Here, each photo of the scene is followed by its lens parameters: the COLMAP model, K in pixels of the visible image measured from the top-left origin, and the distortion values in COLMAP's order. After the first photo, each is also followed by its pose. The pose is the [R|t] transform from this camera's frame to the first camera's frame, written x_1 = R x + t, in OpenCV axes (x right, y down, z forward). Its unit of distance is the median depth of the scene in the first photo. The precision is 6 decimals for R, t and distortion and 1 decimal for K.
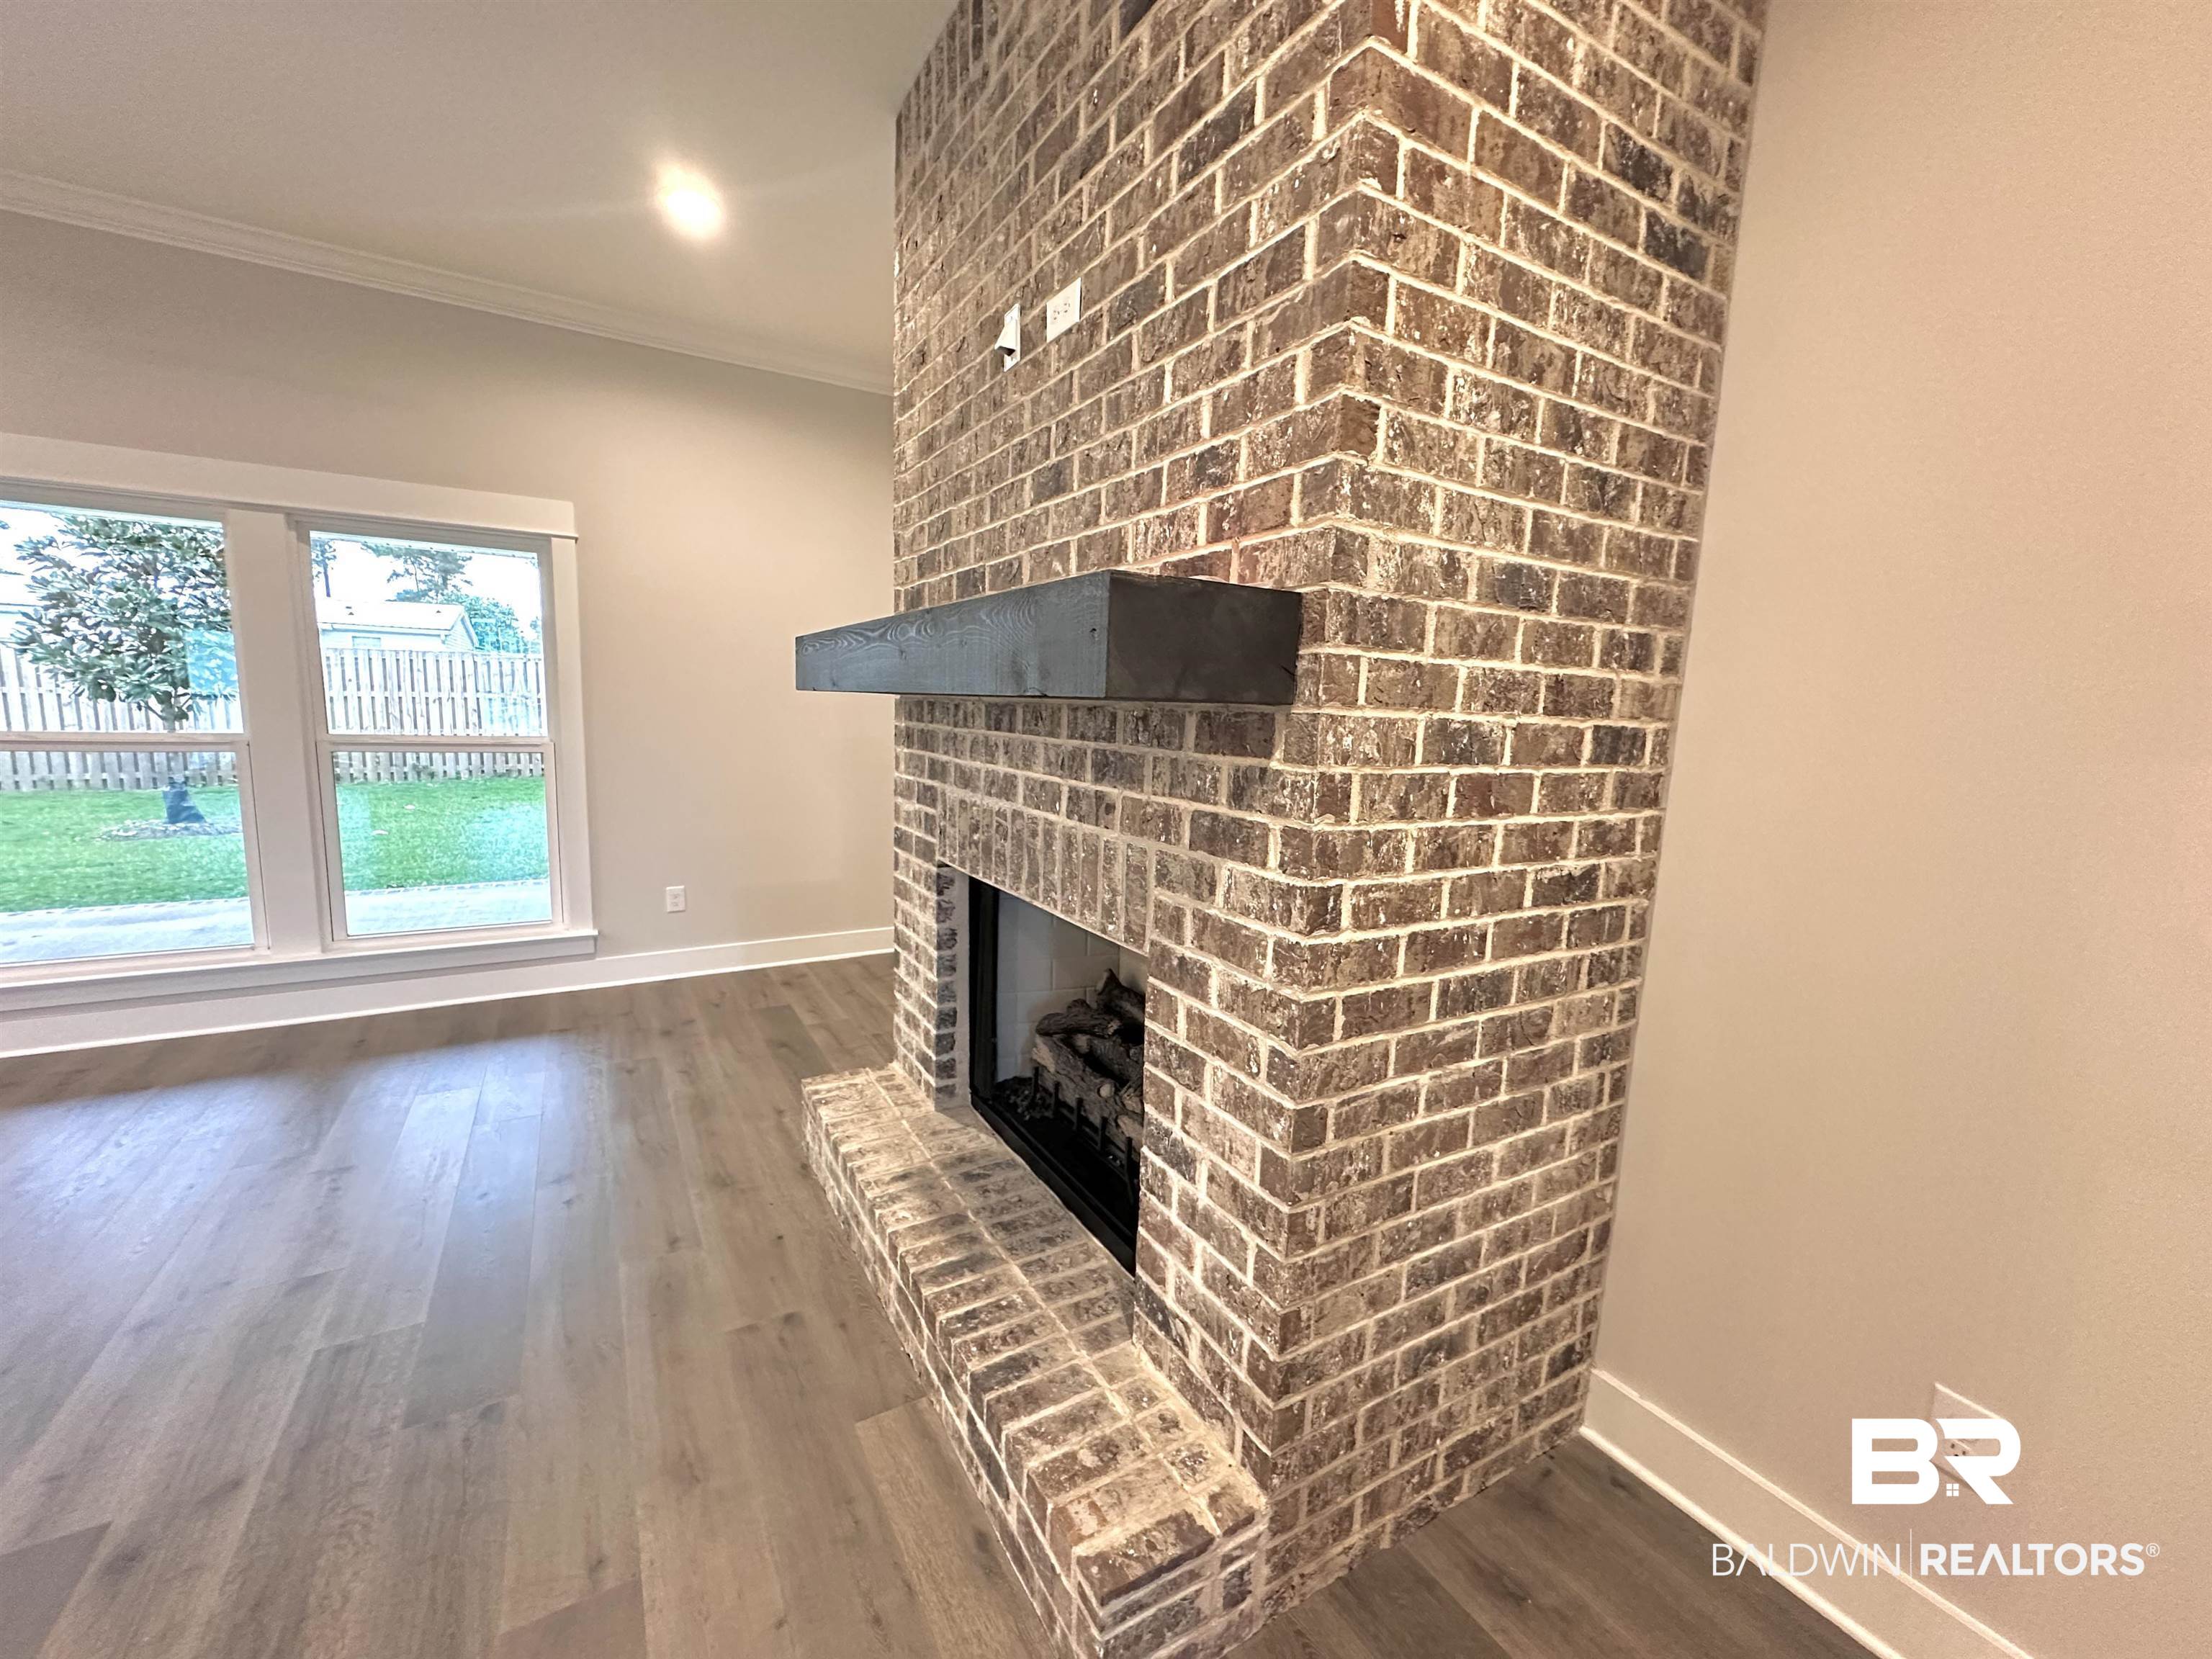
lens RADIAL K [[879.8, 0, 1103.6], [0, 879.8, 831.3], [0, 0, 1]] dist [-0.000801, 0.000446]
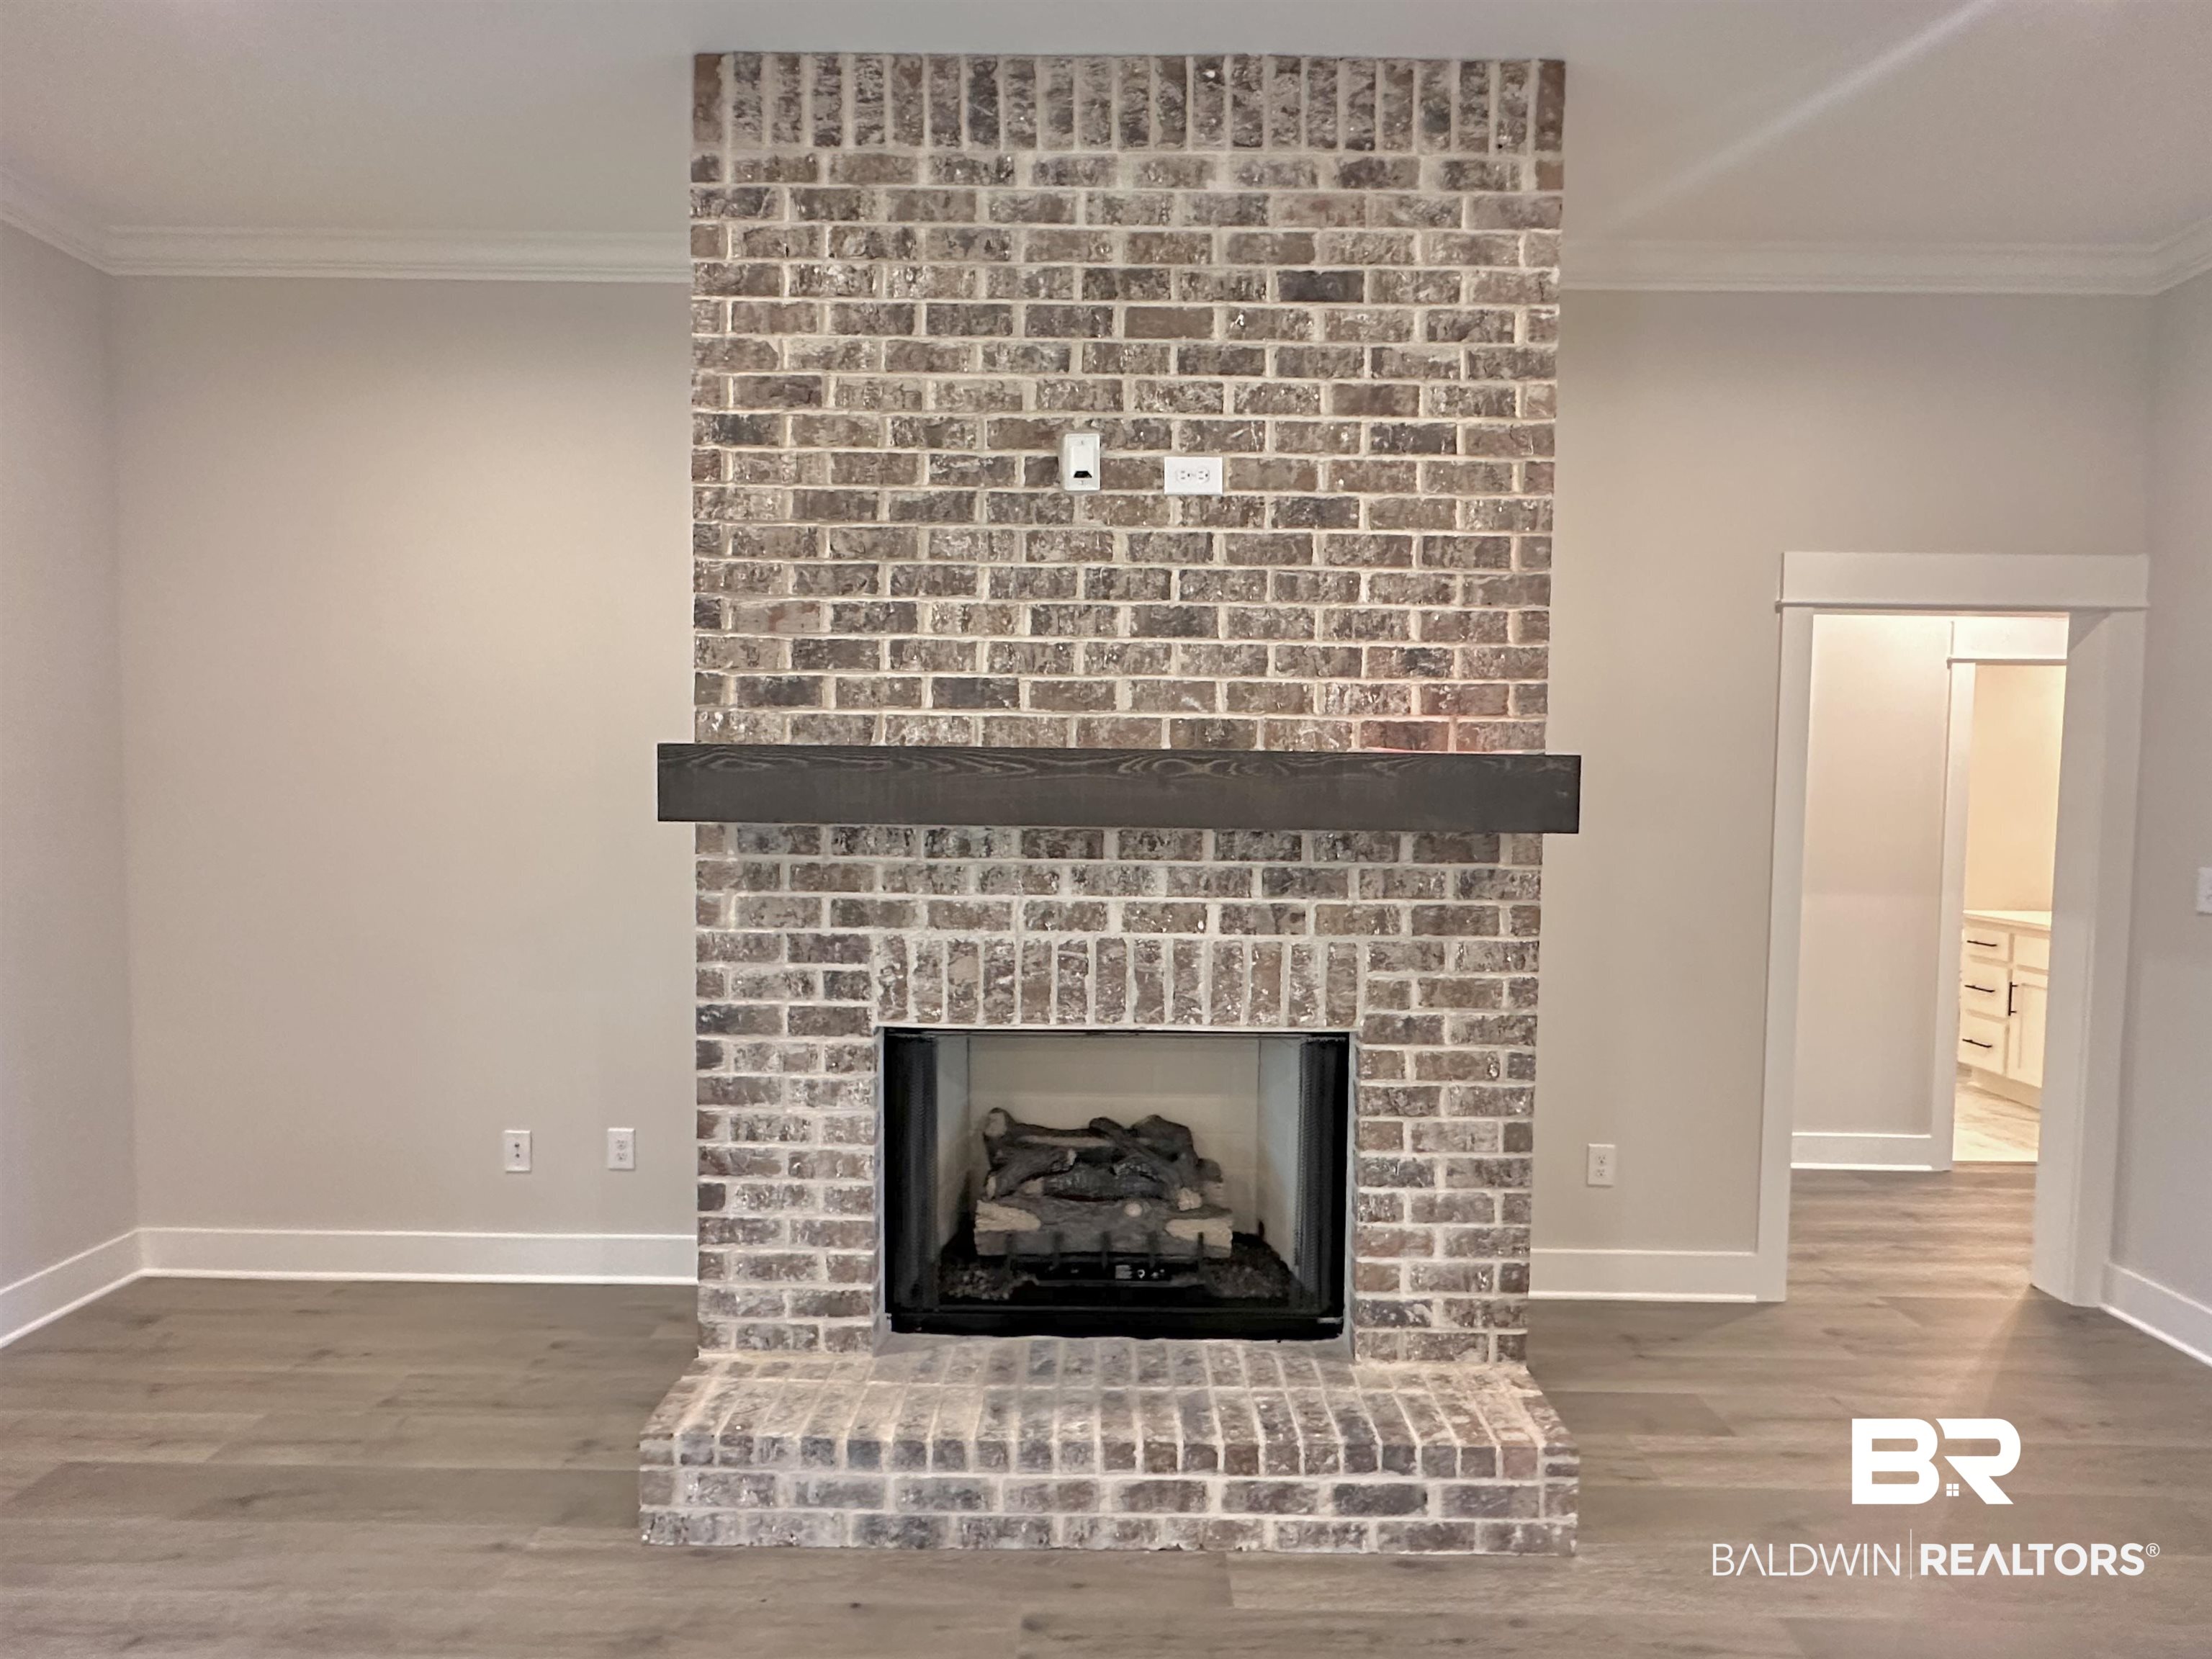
lens RADIAL K [[1104.6, 0, 1106.0], [0, 1104.6, 841.5], [0, 0, 1]] dist [-0.000752, -0.000825]
pose [[0.515526, -0.070651, 0.853956, -1.347875], [0.128238, 0.991733, 0.004634, -0.162182], [-0.847224, 0.107121, 0.520324, 0.434799]]
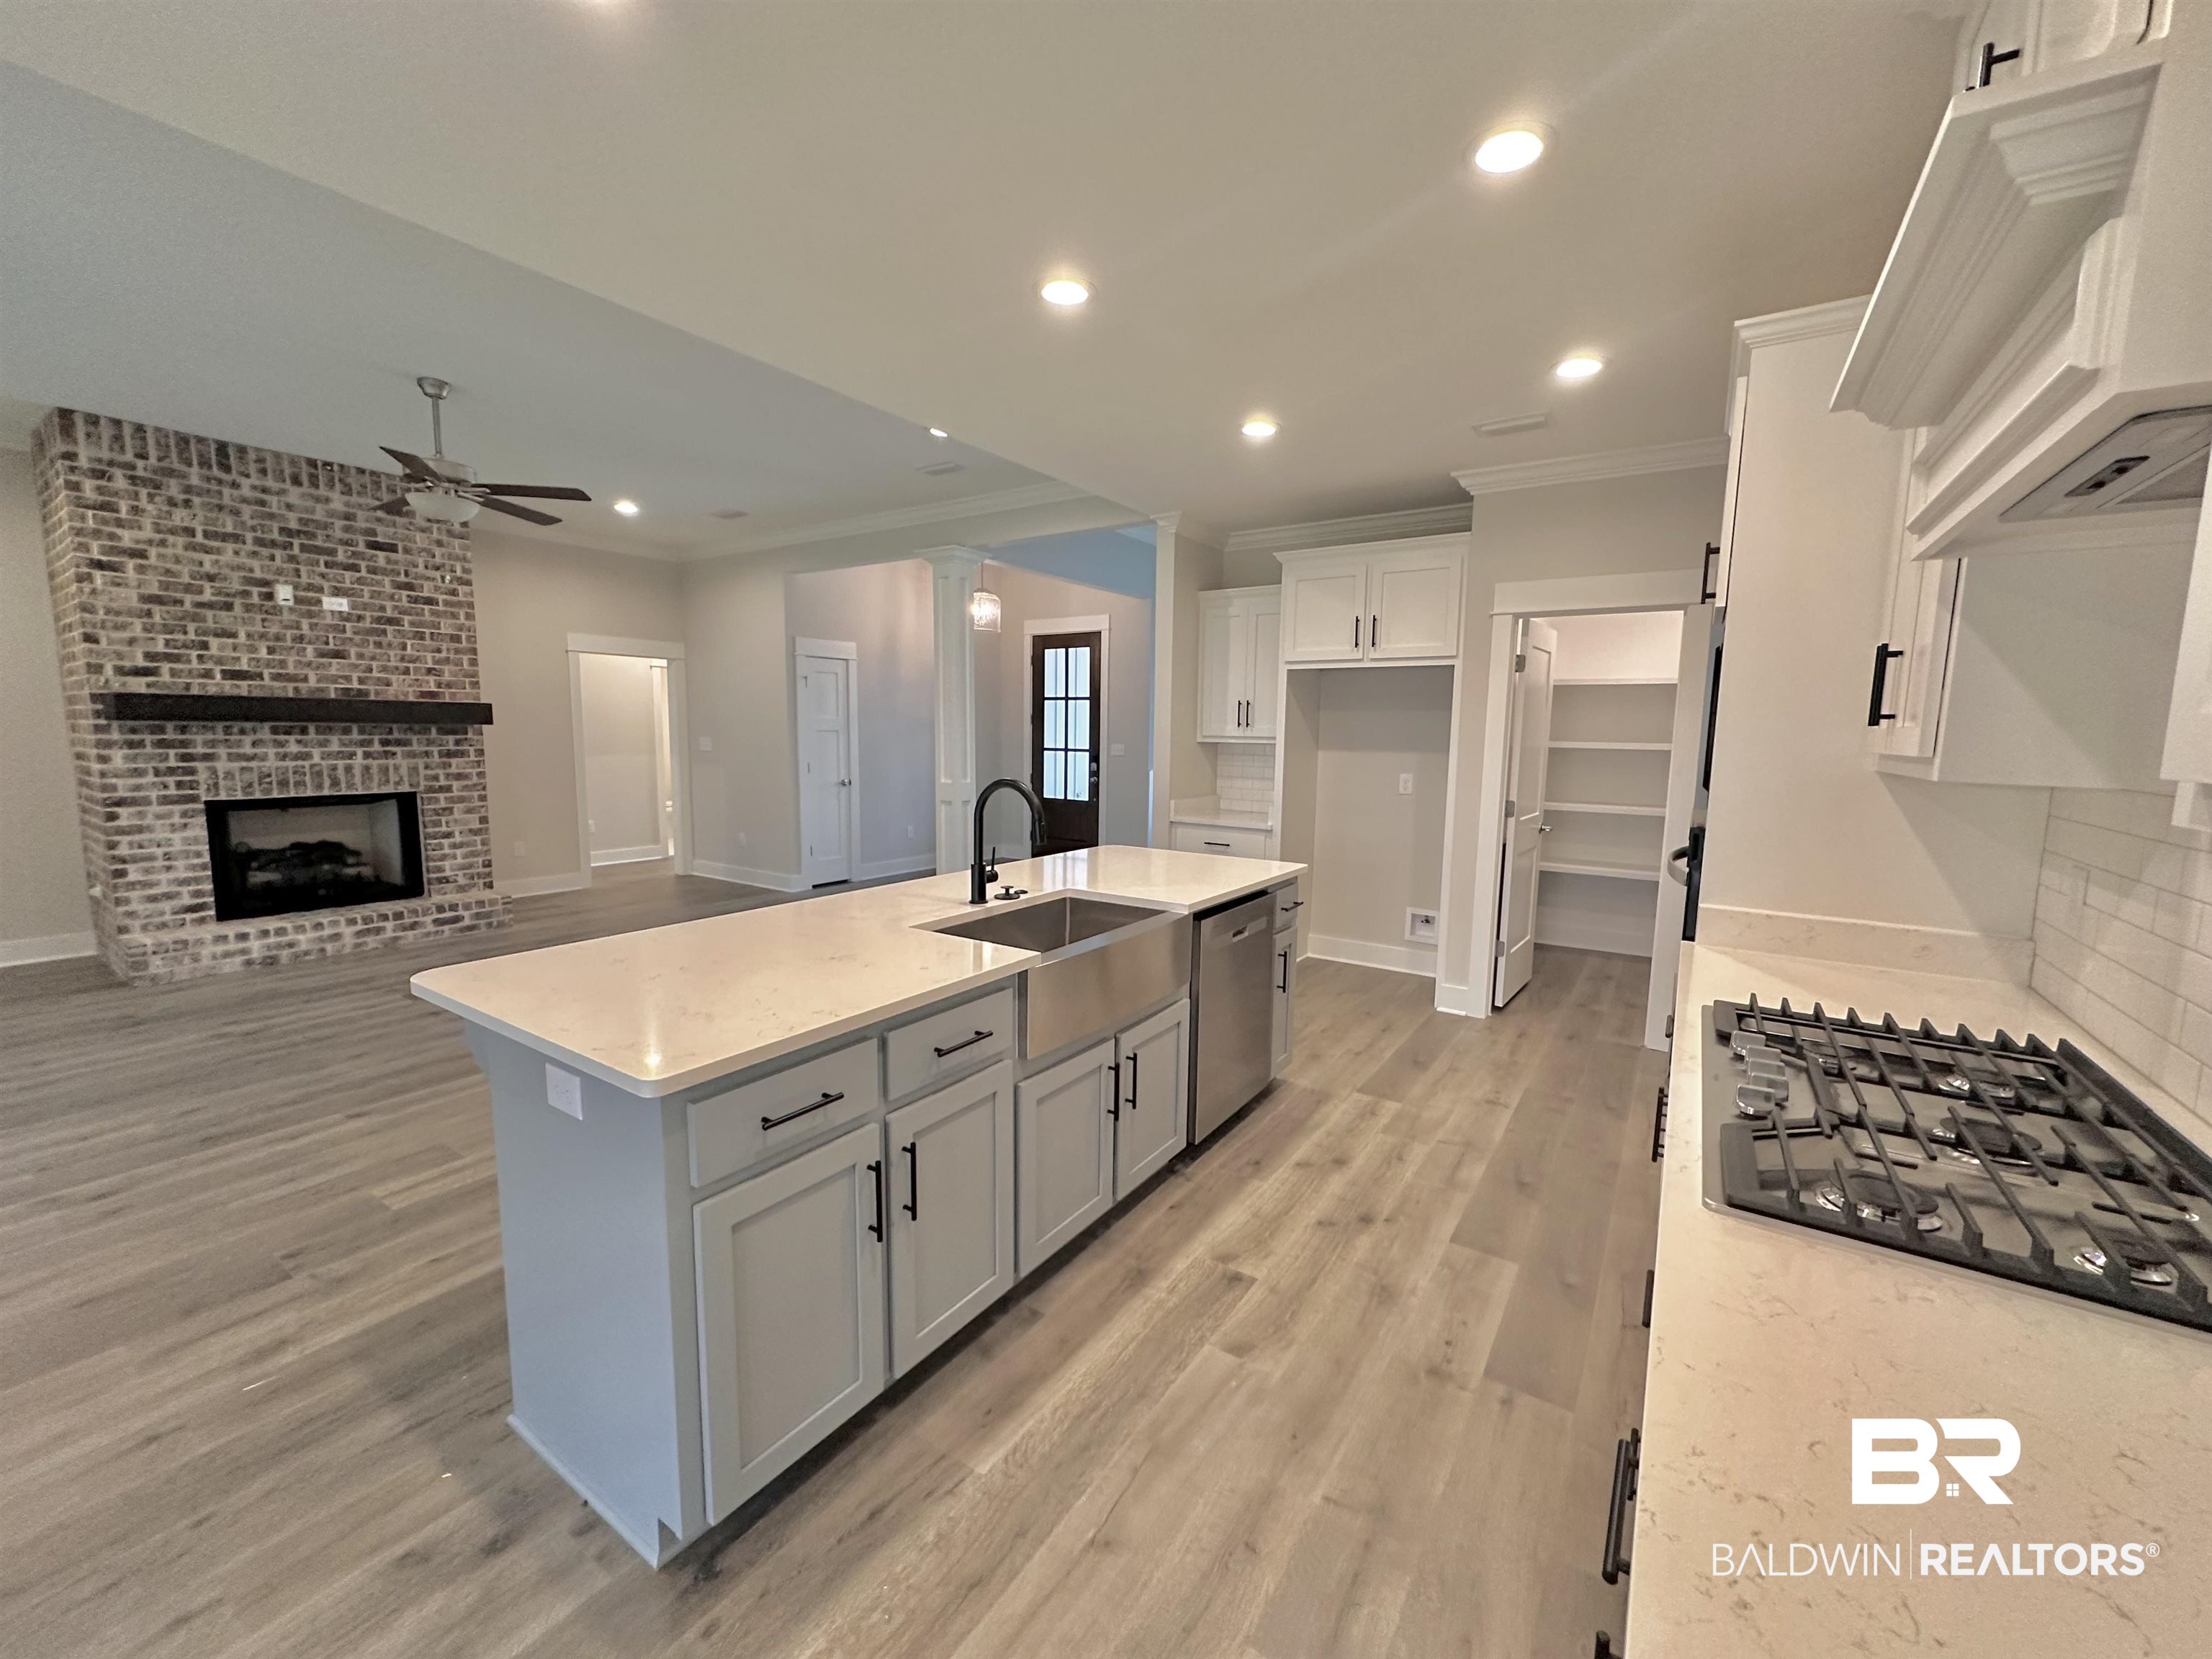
lens RADIAL K [[879.8, 0, 1102.0], [0, 879.8, 831.3], [0, 0, 1]] dist [-0.000801, 0.000446]
pose [[-0.428359, -0.145868, 0.891758, -4.378890], [0.100021, 0.973166, 0.207229, -0.169659], [-0.898056, 0.177963, -0.402274, -0.086154]]
